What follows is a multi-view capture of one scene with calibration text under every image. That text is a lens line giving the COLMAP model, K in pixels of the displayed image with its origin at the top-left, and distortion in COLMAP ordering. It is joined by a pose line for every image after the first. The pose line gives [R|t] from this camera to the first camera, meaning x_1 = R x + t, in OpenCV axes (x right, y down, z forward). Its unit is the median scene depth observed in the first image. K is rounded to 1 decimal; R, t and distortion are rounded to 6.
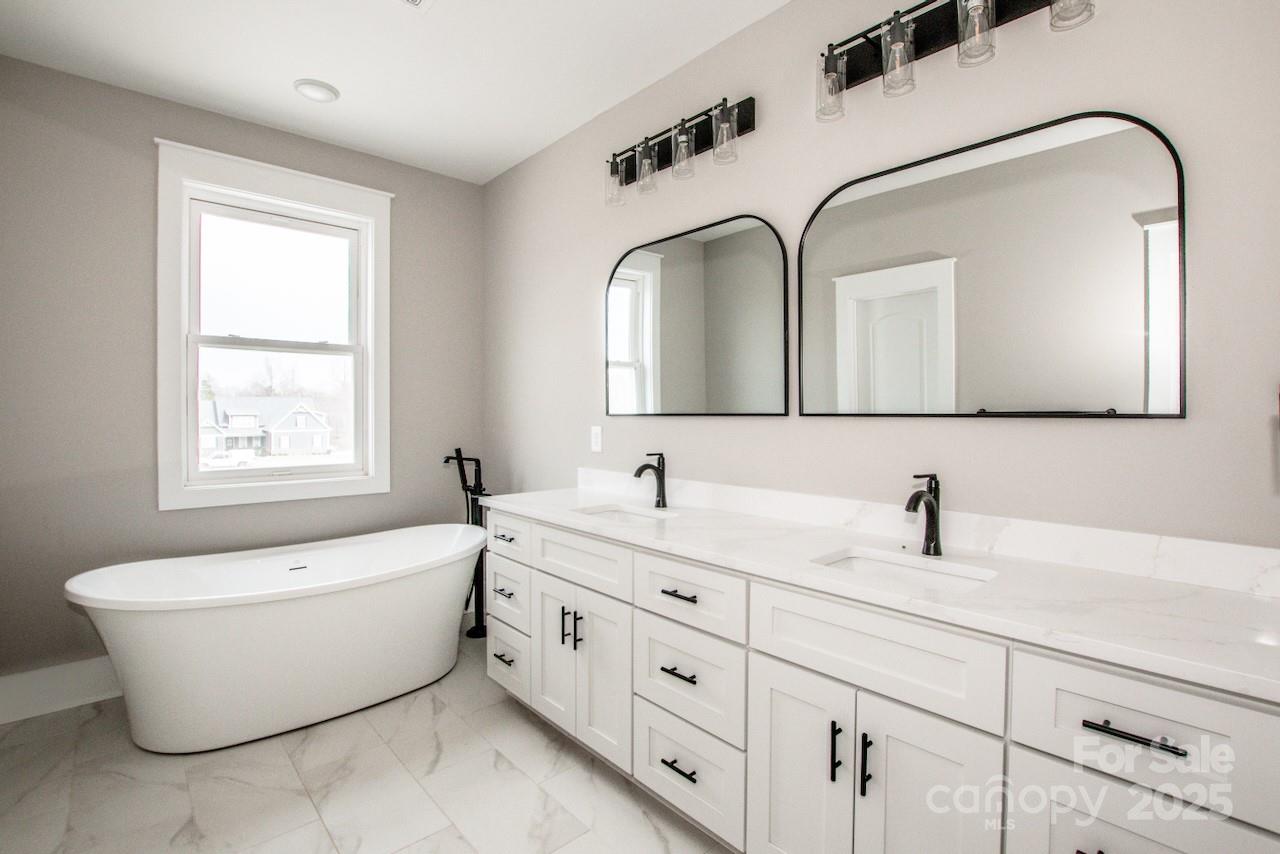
lens RADIAL K [[595.9, 0, 642.1], [0, 595.9, 419.1], [0, 0, 1]] dist [-0.031151, 0.001099]
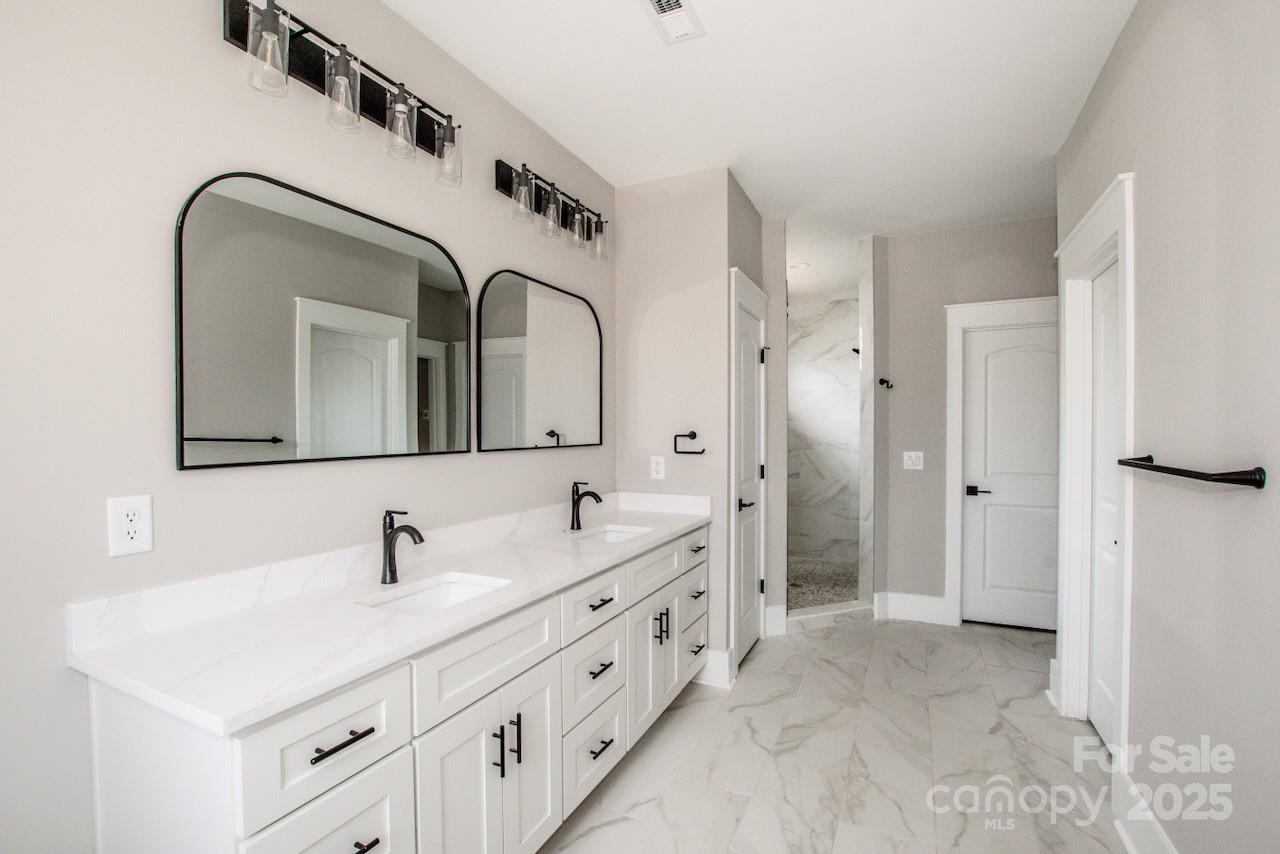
lens RADIAL K [[604.3, 0, 640.7], [0, 604.3, 428.4], [0, 0, 1]] dist [0.000299, 0.000241]
pose [[-0.392413, -0.010952, 0.919724, -0.769591], [-0.000641, 0.999932, 0.011633, -0.053811], [-0.919789, 0.003976, -0.392393, 0.985153]]
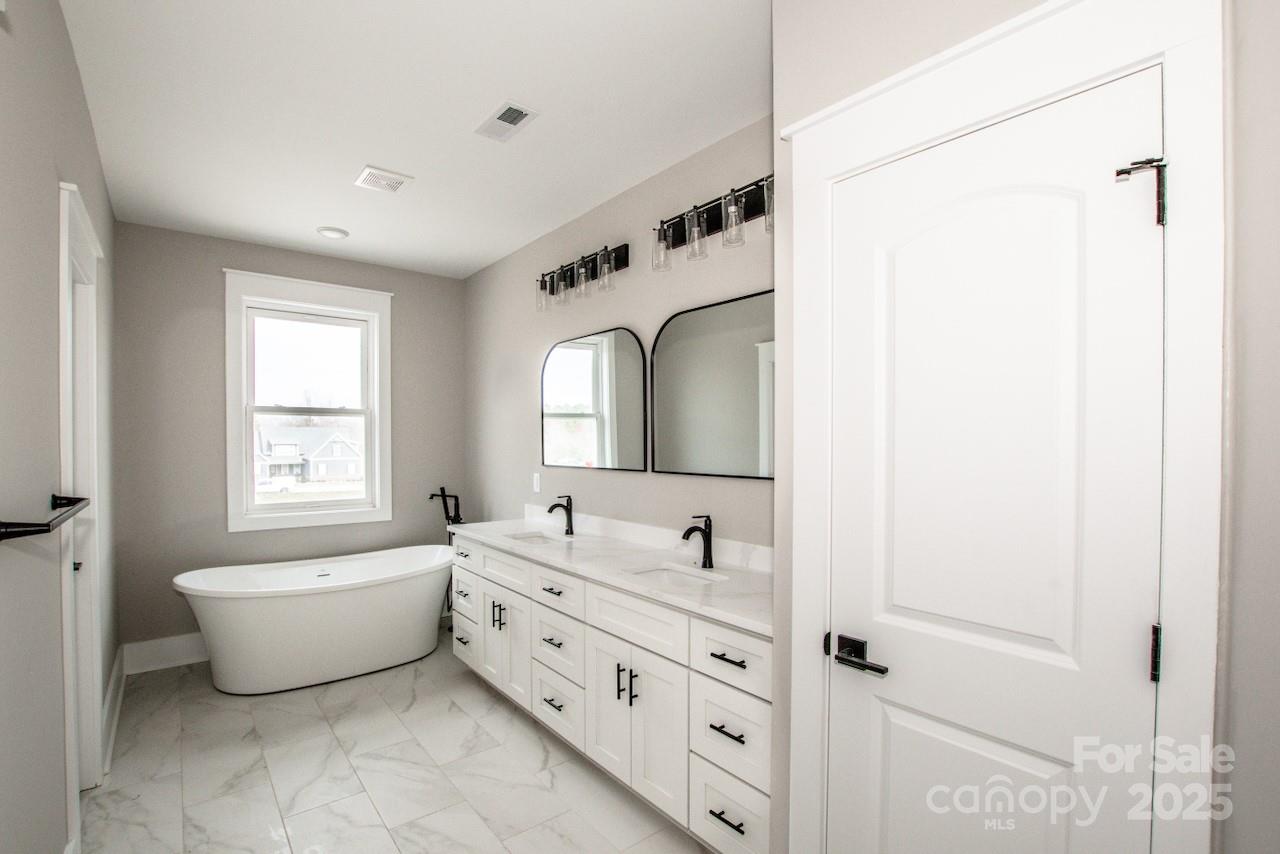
lens RADIAL K [[587.8, 0, 605.6], [0, 587.8, 453.3], [0, 0, 1]] dist [-0.029574, 0.000020]
pose [[0.995647, 0.000624, -0.093207, 0.240244], [0.000283, 0.999953, 0.009722, -0.054488], [0.093209, -0.009706, 0.995599, -0.355136]]
